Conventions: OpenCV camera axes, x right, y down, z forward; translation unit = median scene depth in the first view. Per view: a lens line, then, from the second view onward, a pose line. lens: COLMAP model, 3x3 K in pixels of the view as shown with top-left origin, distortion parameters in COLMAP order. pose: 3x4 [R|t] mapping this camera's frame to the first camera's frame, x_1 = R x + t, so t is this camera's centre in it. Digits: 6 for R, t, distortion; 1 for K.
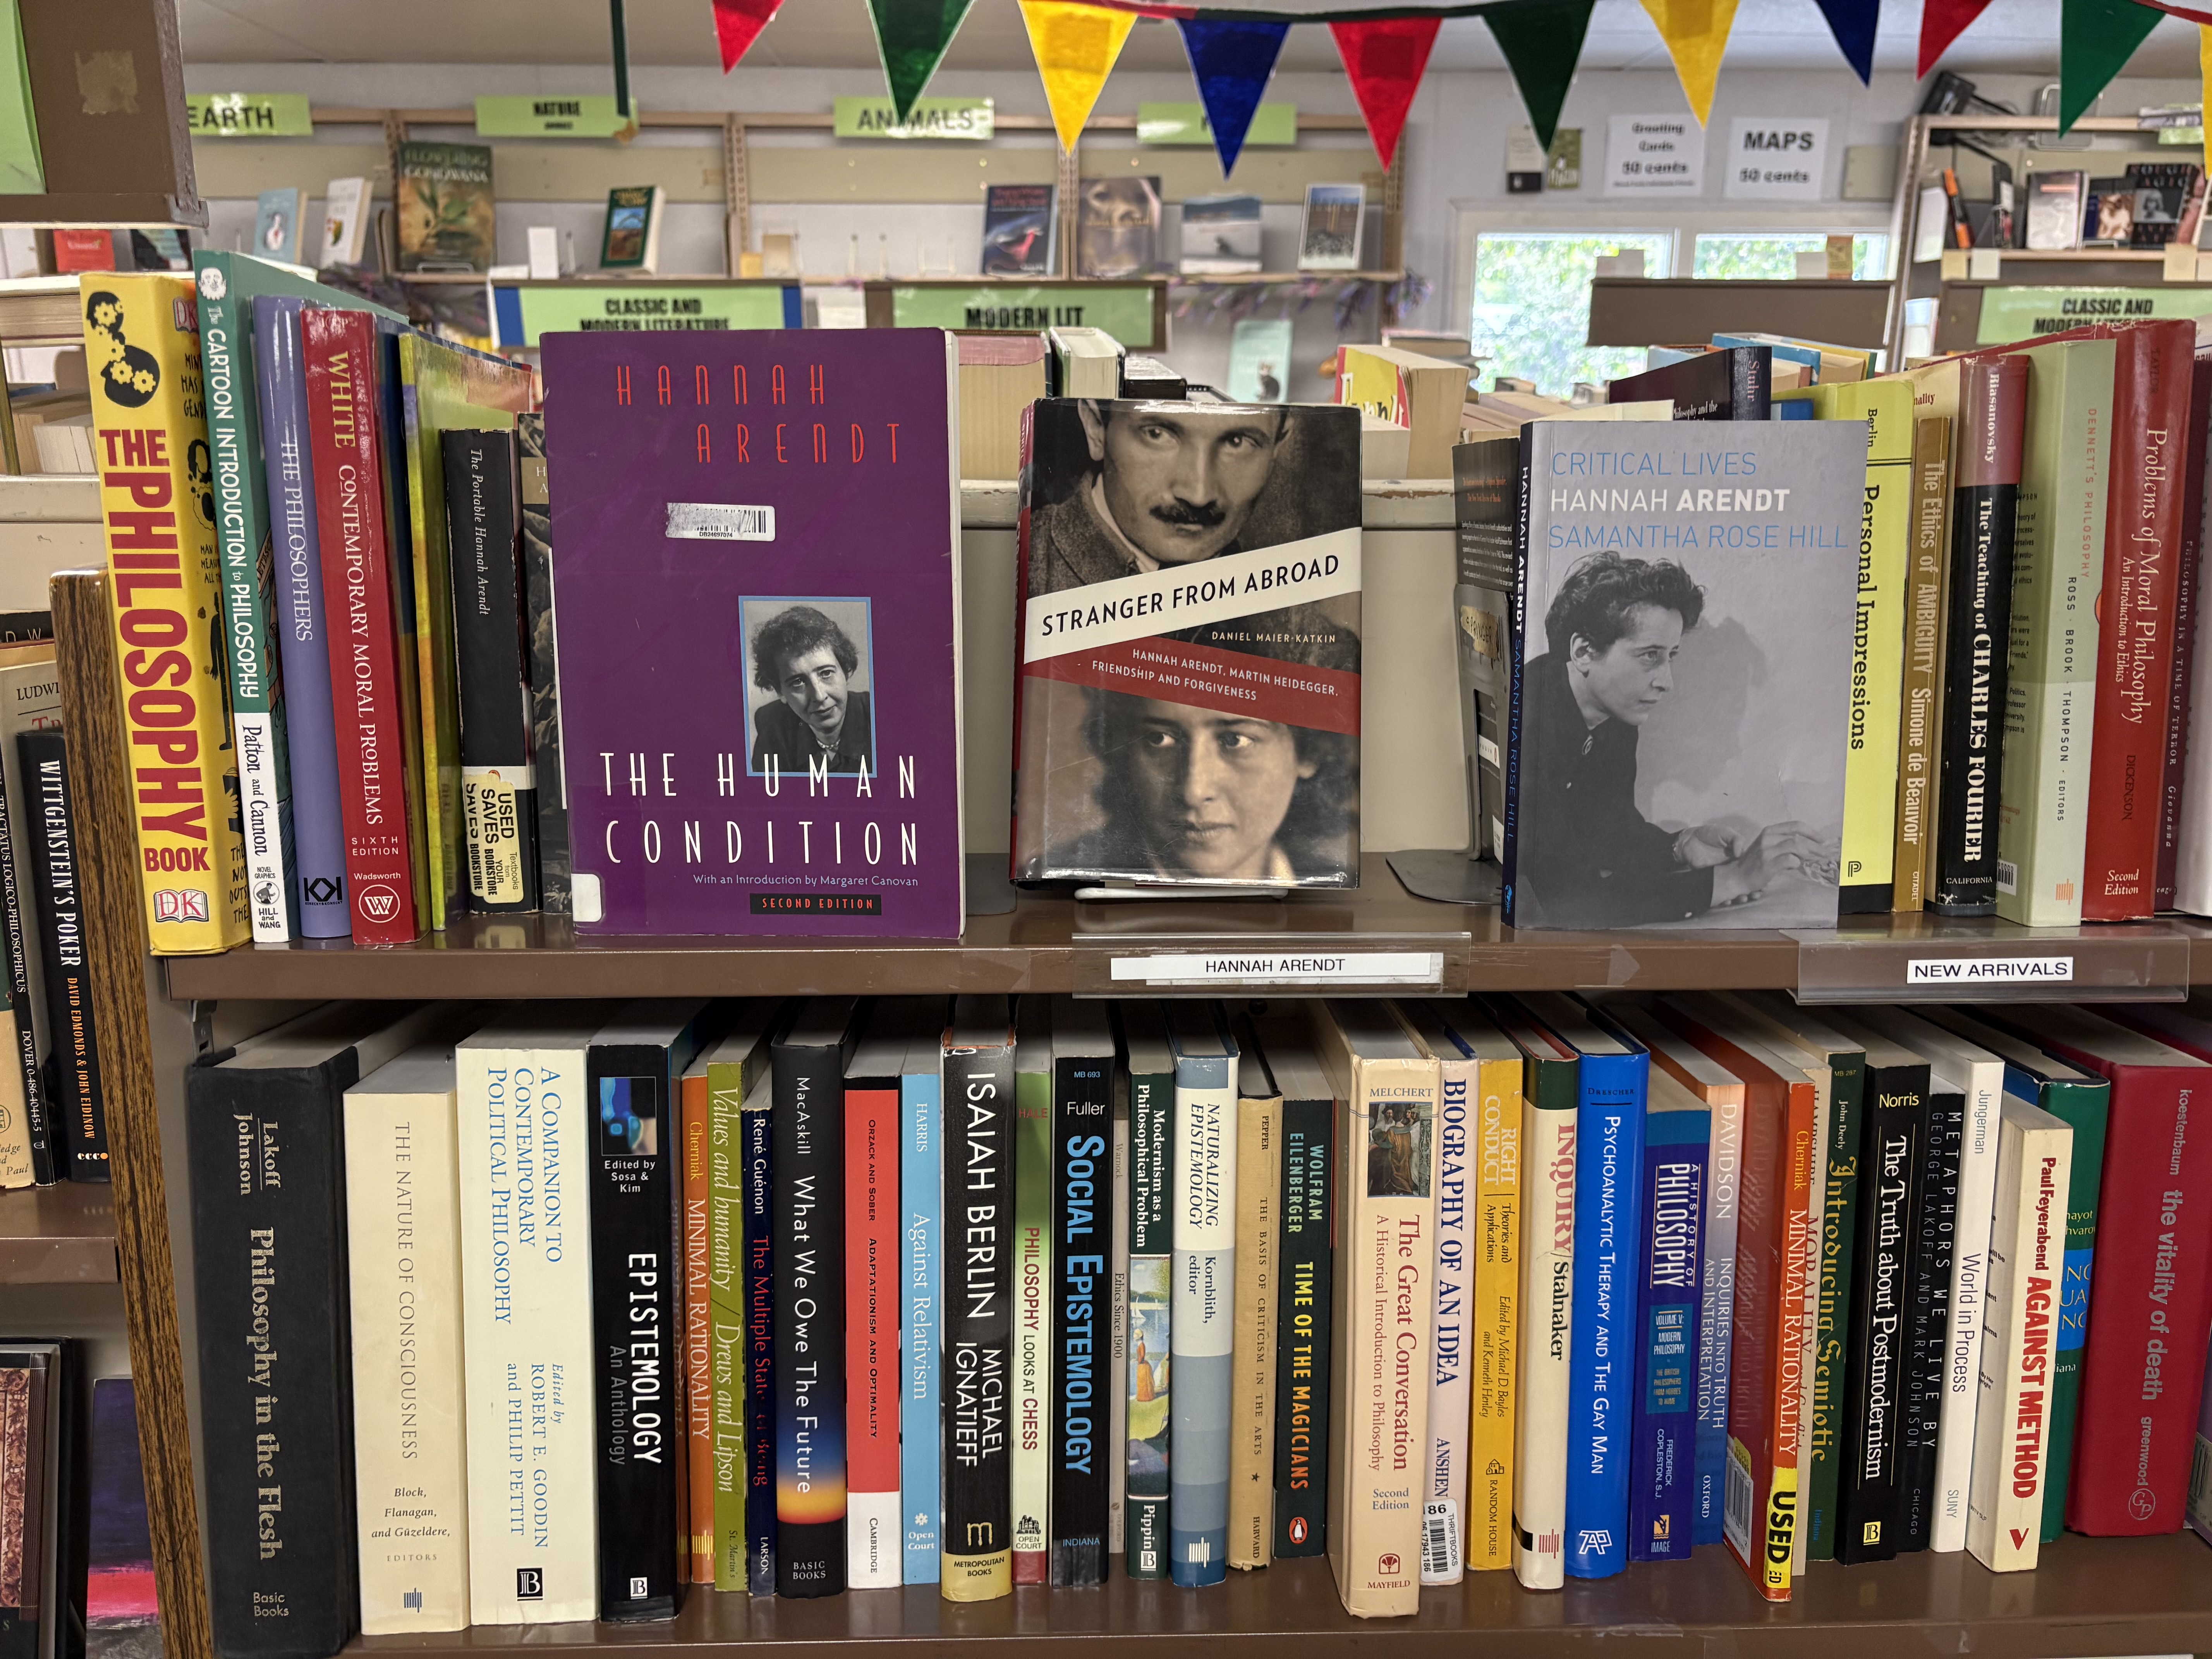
lens RADIAL K [[1707.2, 0, 1109.0], [0, 1707.2, 834.5], [0, 0, 1]] dist [0.030949, -0.037494]
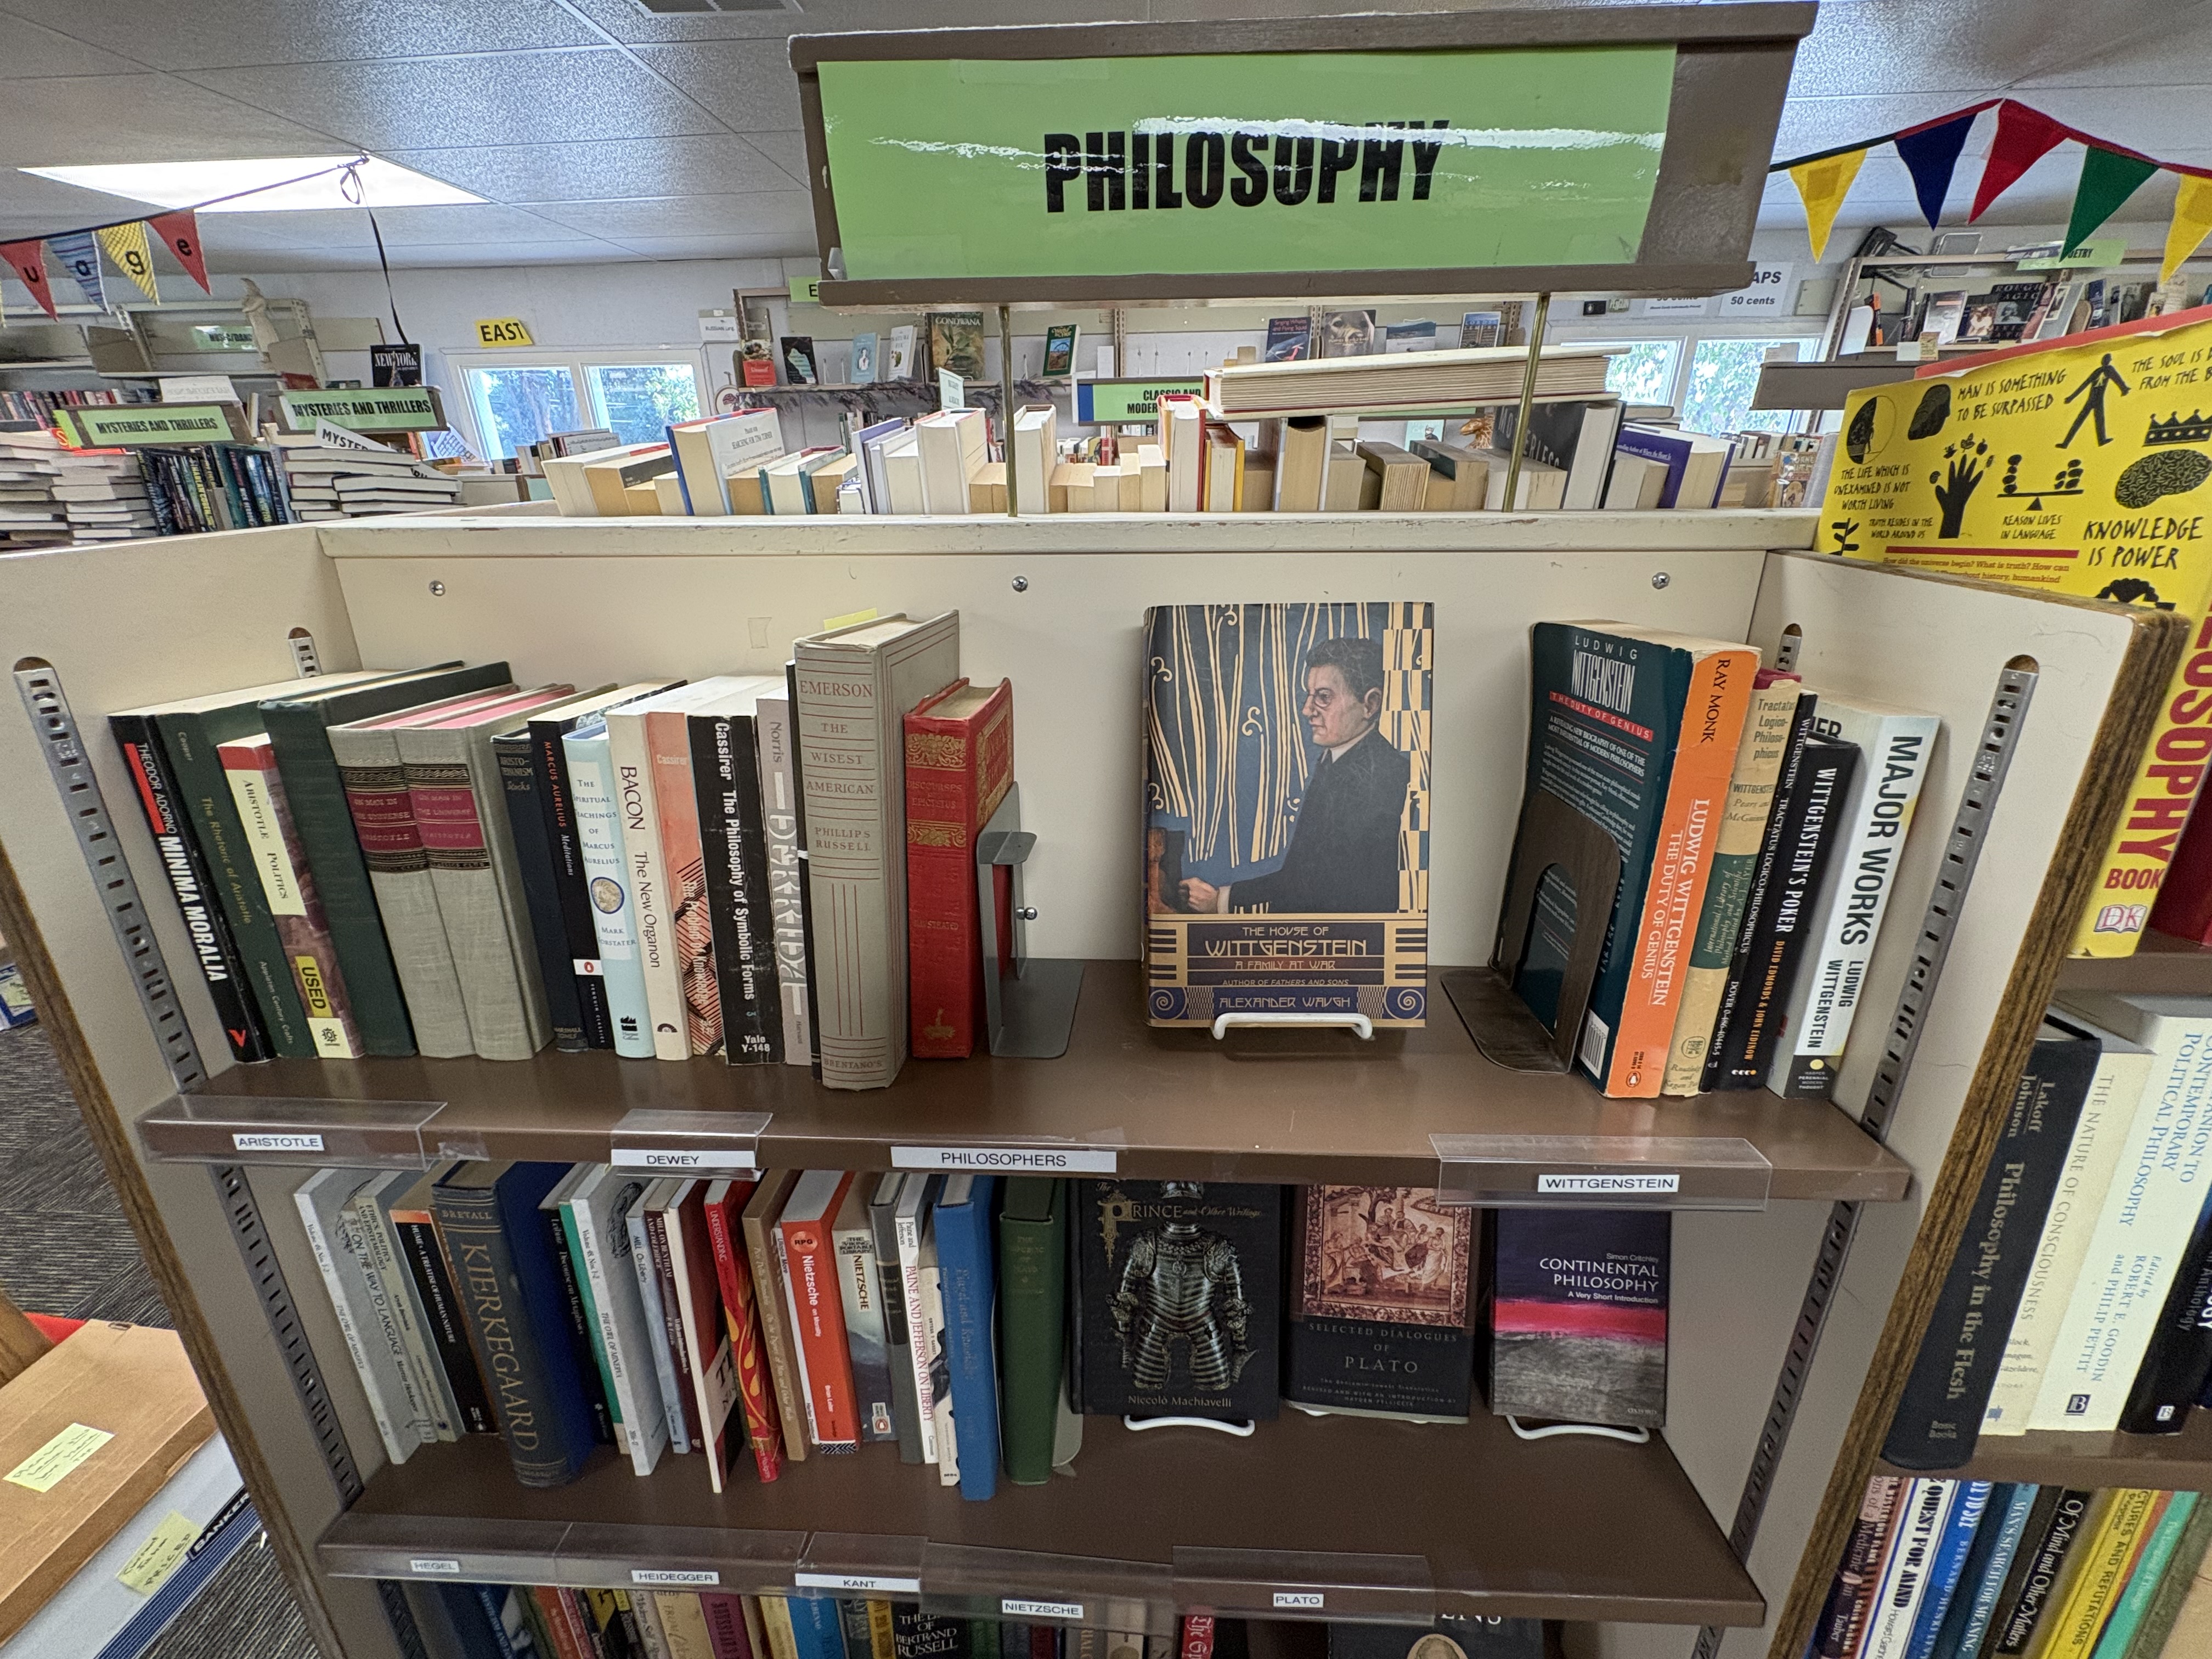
lens RADIAL K [[886.8, 0, 1096.7], [0, 886.8, 821.2], [0, 0, 1]] dist [-0.003245, 0.001315]
pose [[0.996210, 0.018836, -0.084922, -0.996303], [-0.006433, 0.989553, 0.144025, -0.085401], [0.086747, -0.142932, 0.985924, 0.334983]]
